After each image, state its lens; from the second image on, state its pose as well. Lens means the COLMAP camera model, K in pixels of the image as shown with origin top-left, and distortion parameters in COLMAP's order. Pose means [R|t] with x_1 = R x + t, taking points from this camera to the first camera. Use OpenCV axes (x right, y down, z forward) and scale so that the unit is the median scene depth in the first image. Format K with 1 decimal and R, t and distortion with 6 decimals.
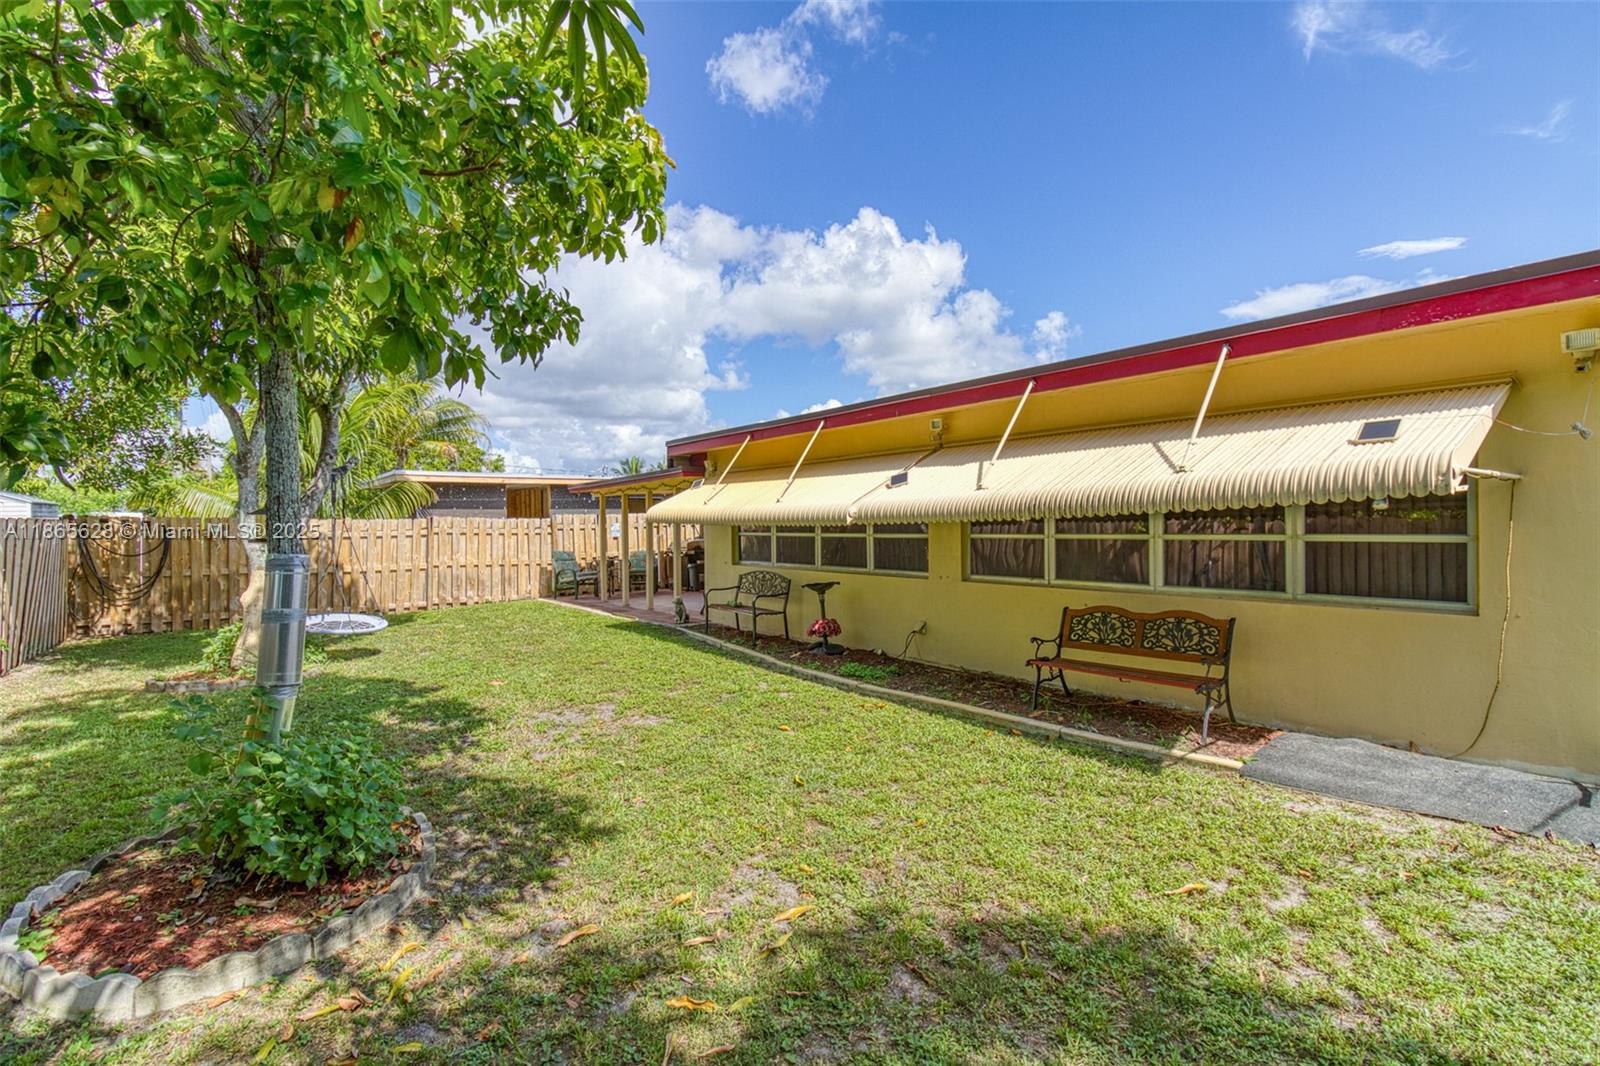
lens RADIAL K [[745.5, 0, 799.2], [0, 745.5, 531.0], [0, 0, 1]] dist [0.004248, -0.000320]
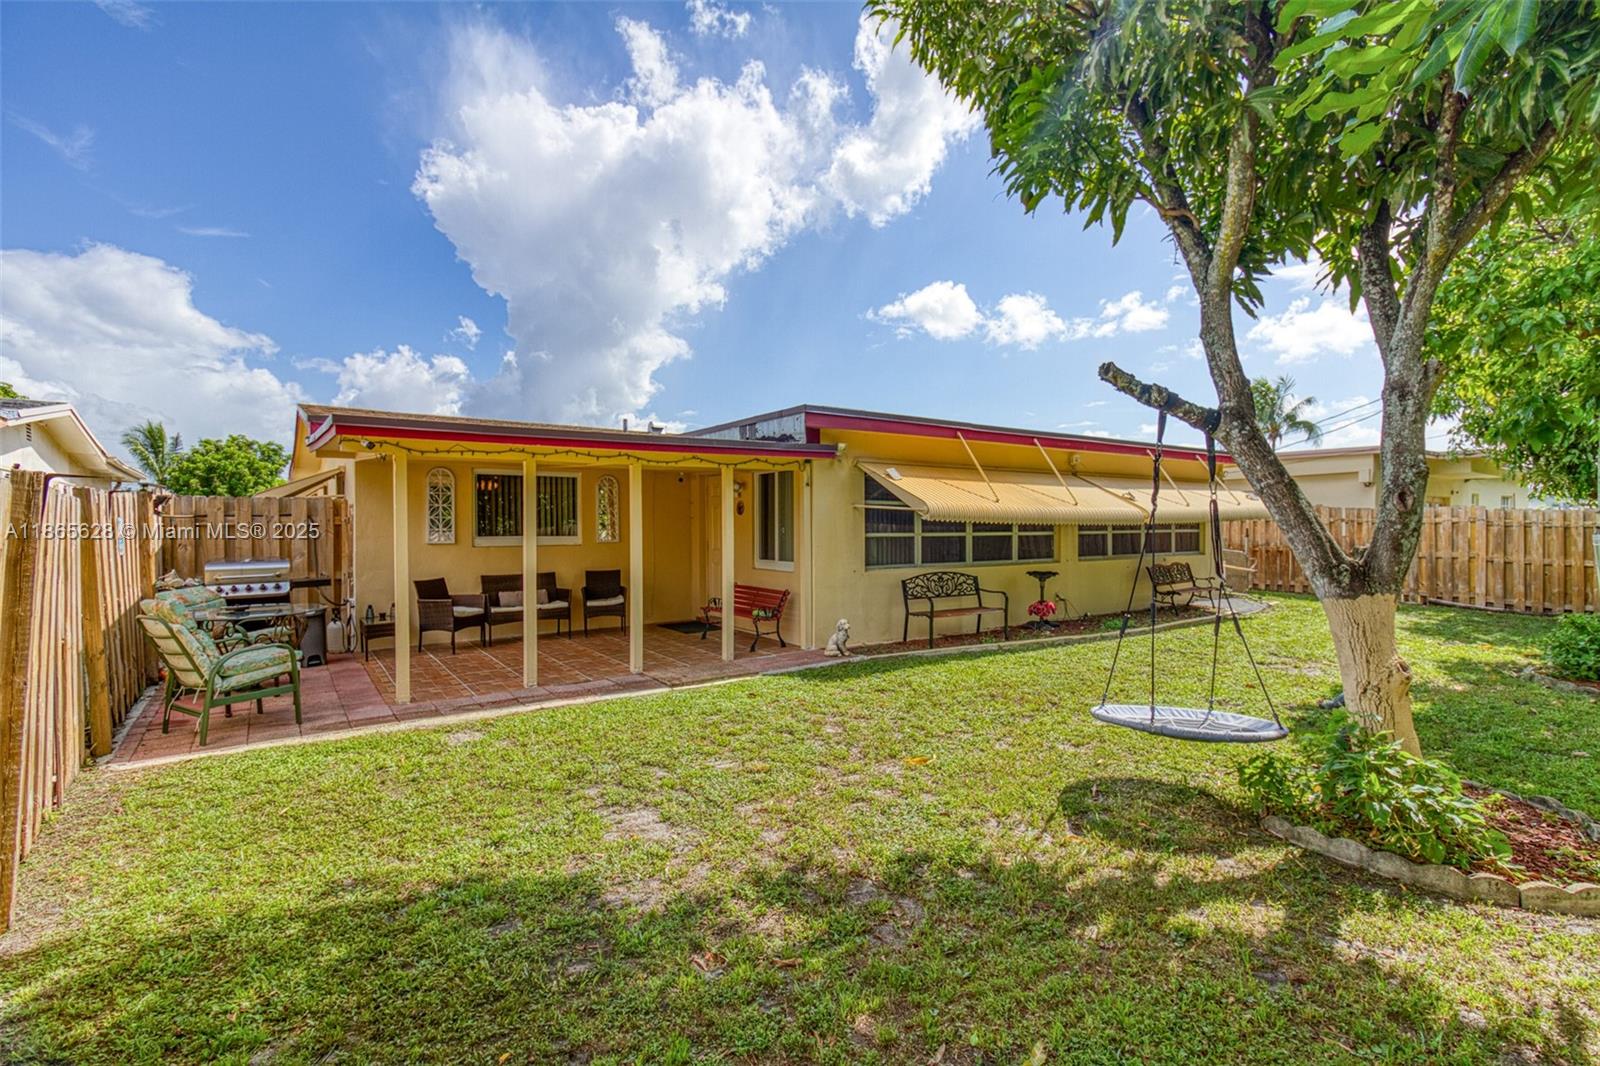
lens RADIAL K [[745.5, 0, 799.5], [0, 745.5, 532.7], [0, 0, 1]] dist [0.004248, -0.000320]
pose [[0.031898, 0.001427, 0.999490, -1.161930], [0.003398, 0.999993, -0.001536, 0.005269], [-0.999485, 0.003445, 0.031893, 1.312005]]
